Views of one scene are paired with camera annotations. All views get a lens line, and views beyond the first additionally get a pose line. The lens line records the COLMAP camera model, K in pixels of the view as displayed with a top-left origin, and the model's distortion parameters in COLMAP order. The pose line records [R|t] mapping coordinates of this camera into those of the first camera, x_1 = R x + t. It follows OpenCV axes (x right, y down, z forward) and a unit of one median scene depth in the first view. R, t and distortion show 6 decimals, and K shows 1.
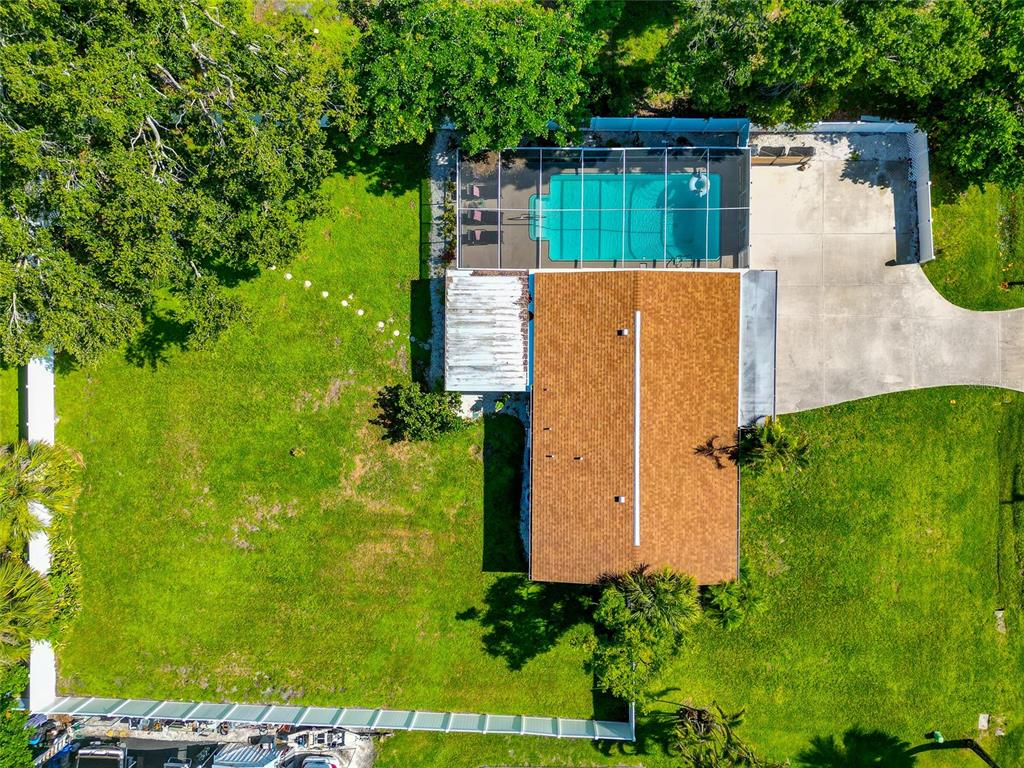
lens RADIAL K [[702.9, 0, 513.5], [0, 702.9, 382.3], [0, 0, 1]] dist [0.049382, -0.047272]
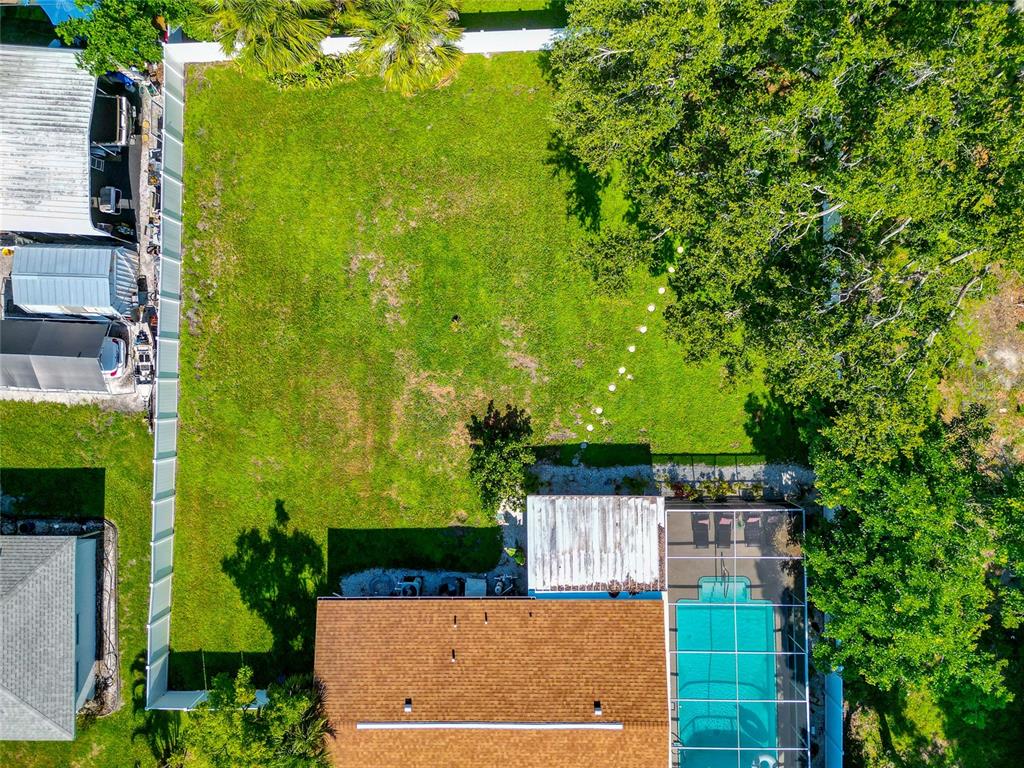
lens RADIAL K [[702.9, 0, 508.3], [0, 702.9, 387.1], [0, 0, 1]] dist [0.049382, -0.047272]
pose [[0.017245, 0.999843, 0.003992, -0.227230], [-0.999310, 0.017104, 0.032968, 0.004086], [0.032894, -0.004557, 0.999448, 0.102221]]
